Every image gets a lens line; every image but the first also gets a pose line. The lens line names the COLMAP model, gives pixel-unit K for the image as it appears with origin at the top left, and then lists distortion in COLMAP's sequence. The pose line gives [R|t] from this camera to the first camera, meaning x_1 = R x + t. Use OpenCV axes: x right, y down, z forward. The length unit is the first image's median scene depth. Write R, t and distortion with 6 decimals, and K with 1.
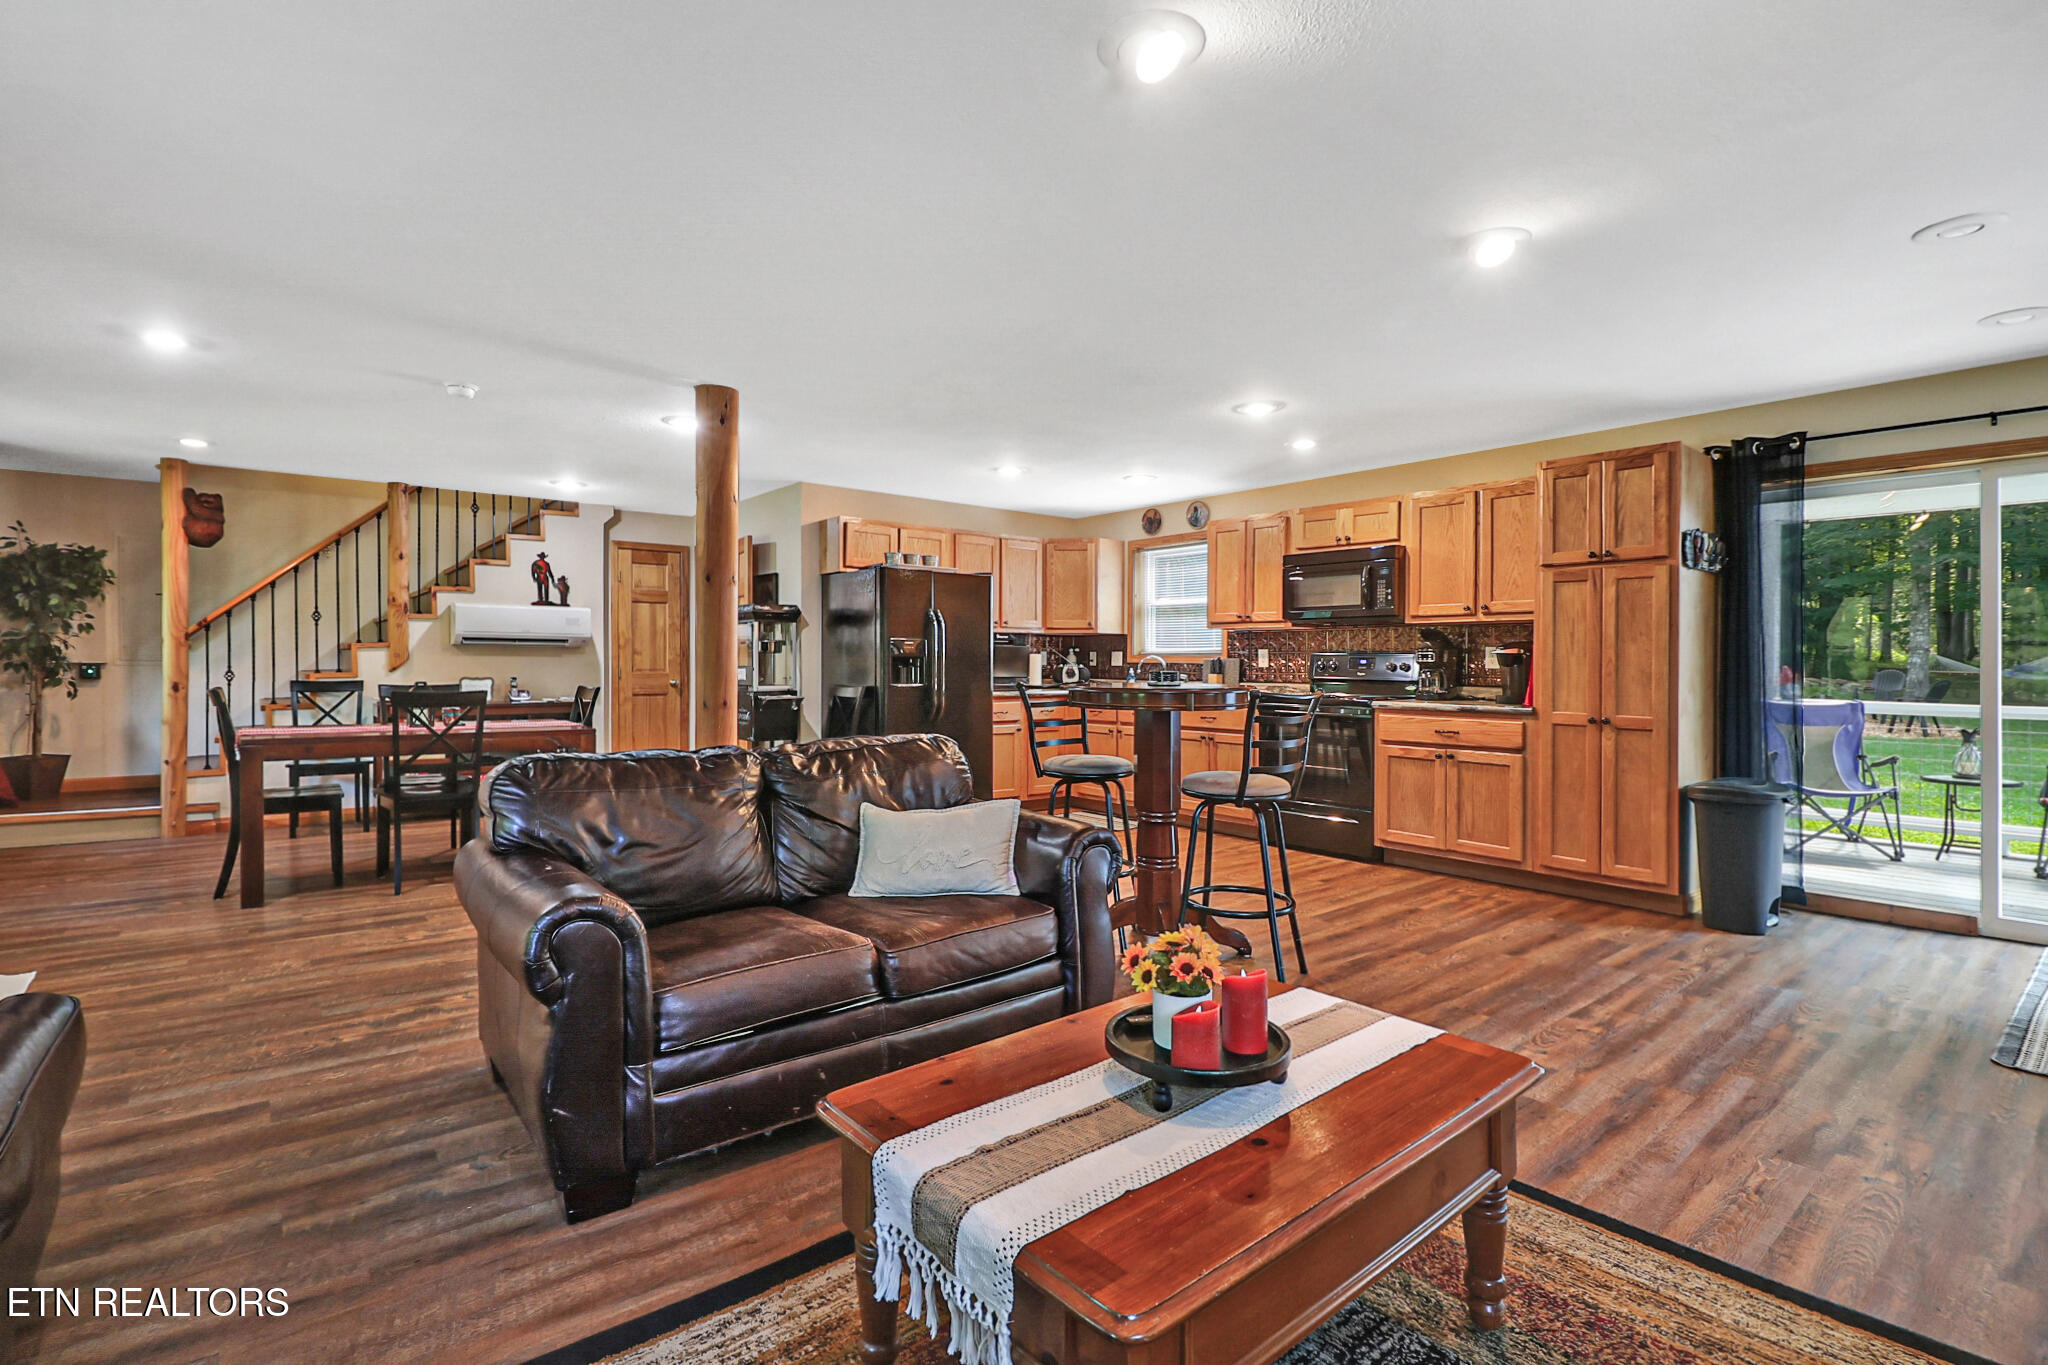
lens RADIAL K [[943.4, 0, 975.7], [0, 943.4, 668.6], [0, 0, 1]] dist [-0.023333, -0.000254]
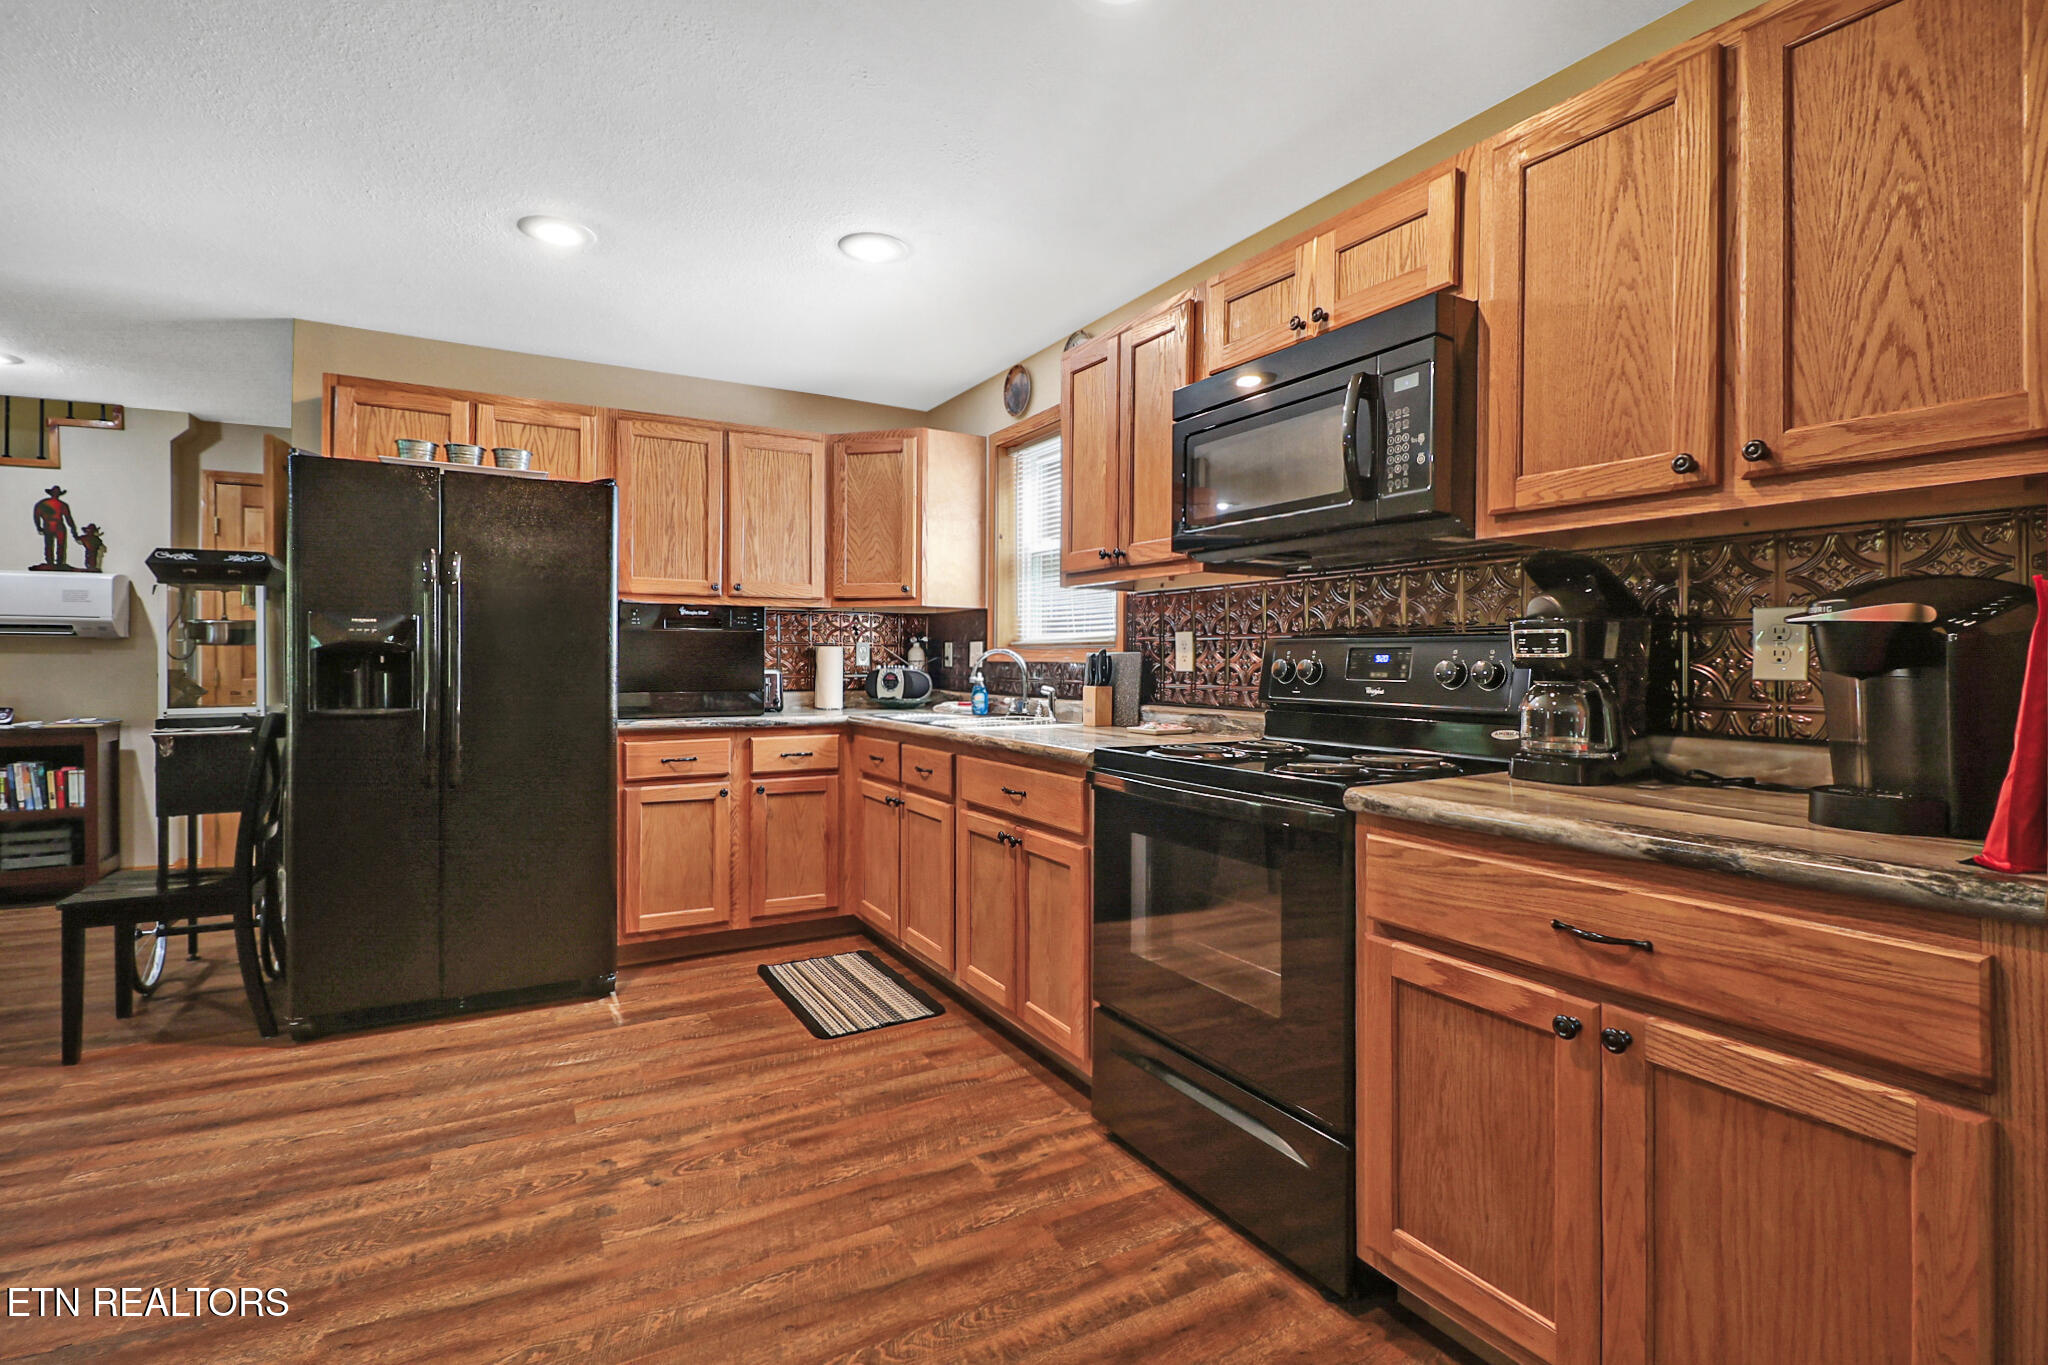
lens RADIAL K [[942.9, 0, 999.9], [0, 942.9, 654.0], [0, 0, 1]] dist [-0.003857, -0.010301]
pose [[0.989283, -0.002865, -0.145981, 0.313832], [0.000884, 0.999907, -0.013638, -0.004112], [0.146007, 0.013362, 0.989193, 0.600546]]
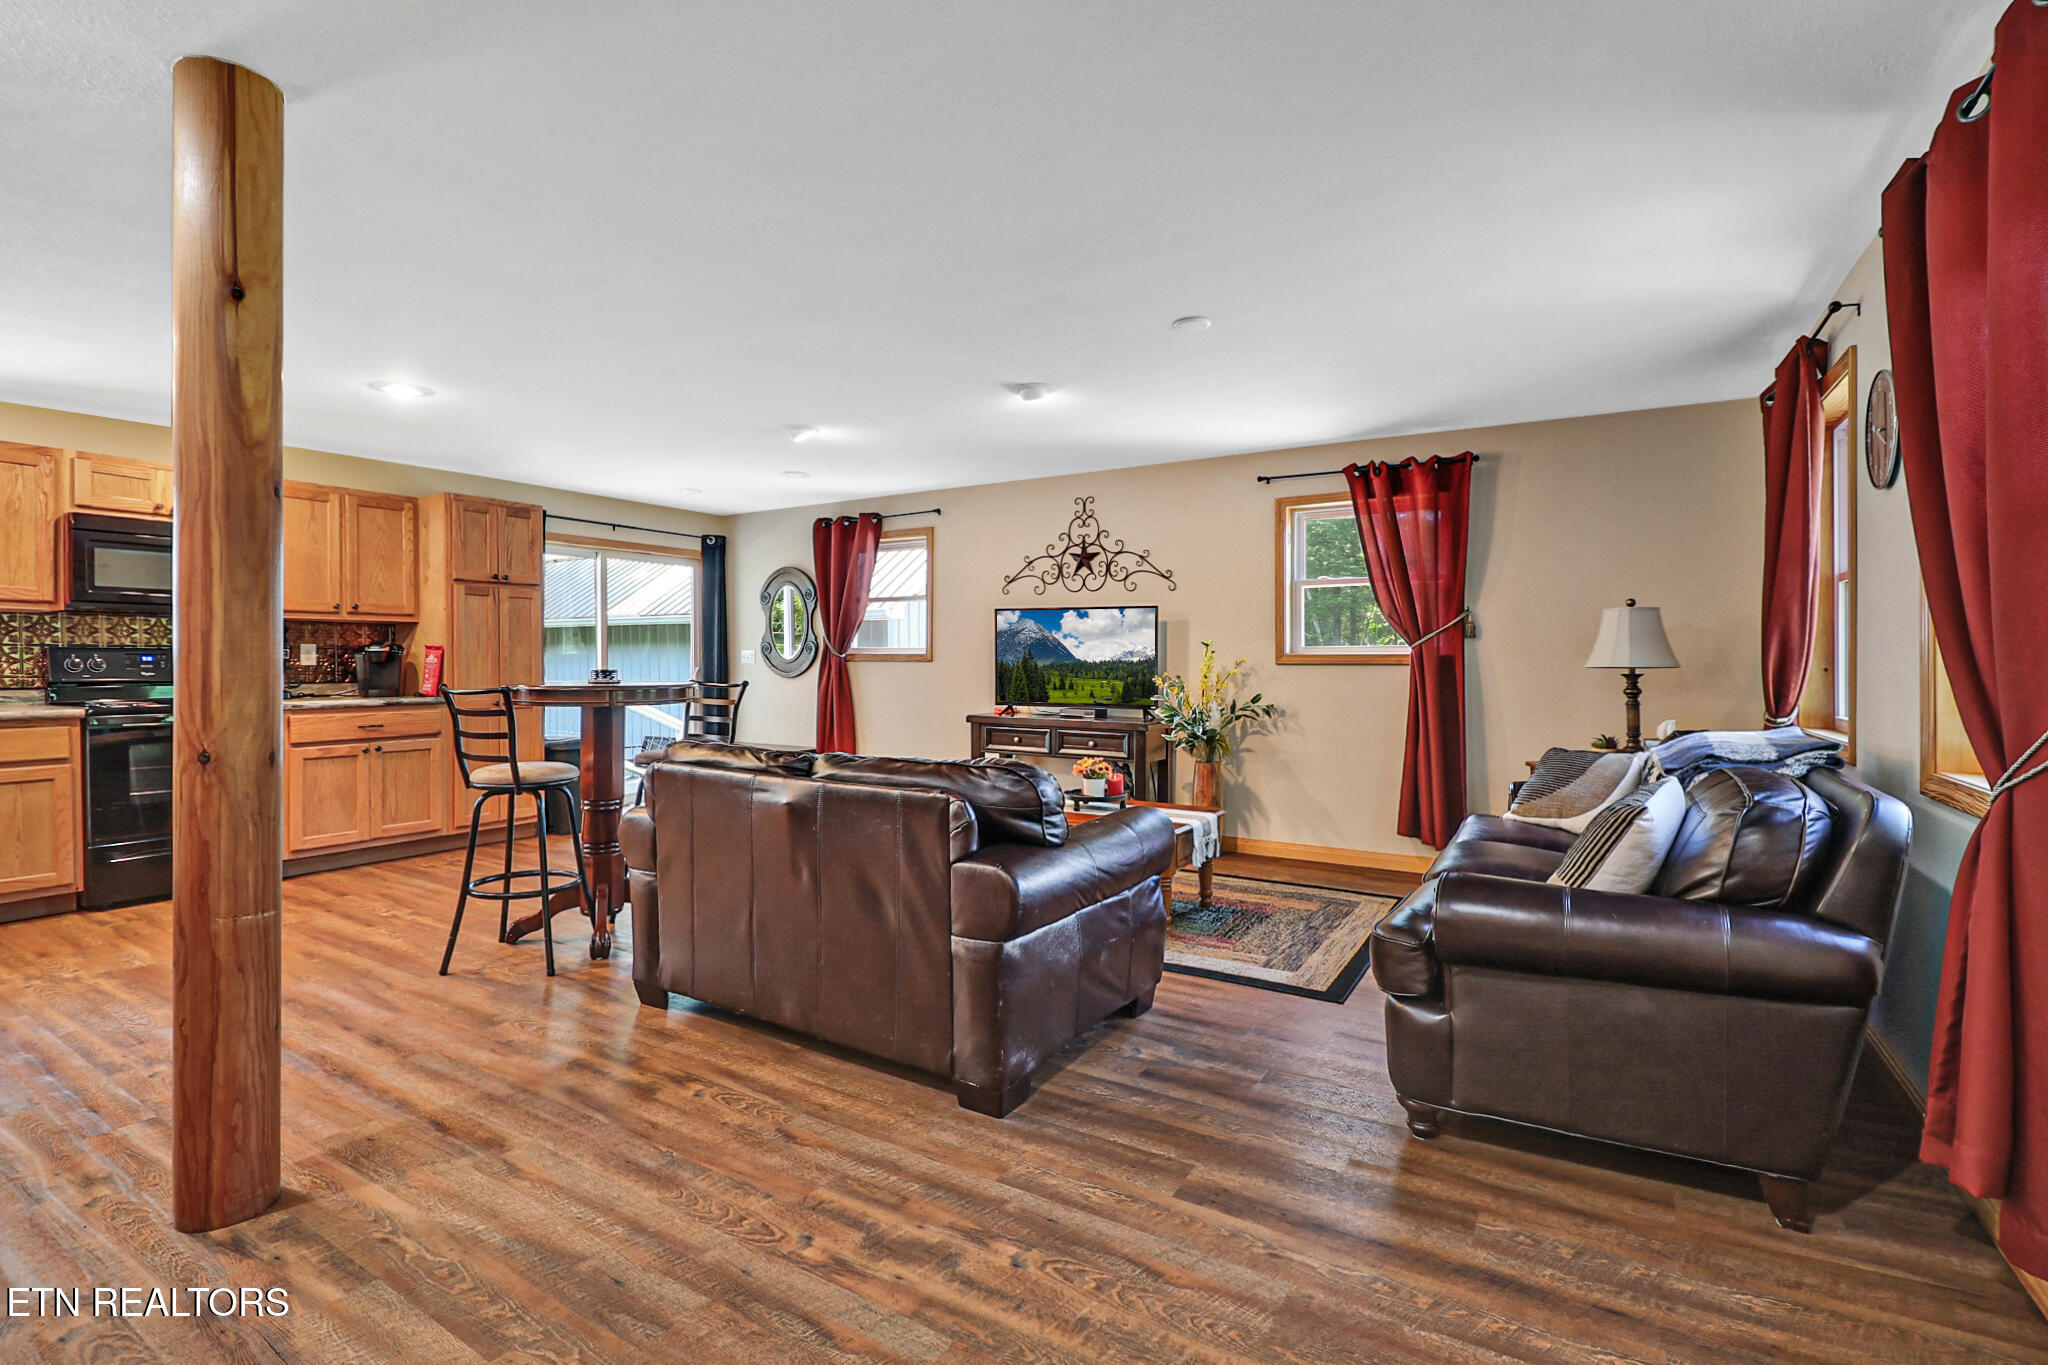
lens RADIAL K [[947.4, 0, 1024.0], [0, 947.4, 682.5], [0, 0, 1]] dist [-0.003092, -0.013382]
pose [[-0.363937, -0.027500, 0.931018, -0.610228], [0.004249, 0.999505, 0.031184, -0.008773], [-0.931414, 0.015305, -0.363640, 0.582998]]
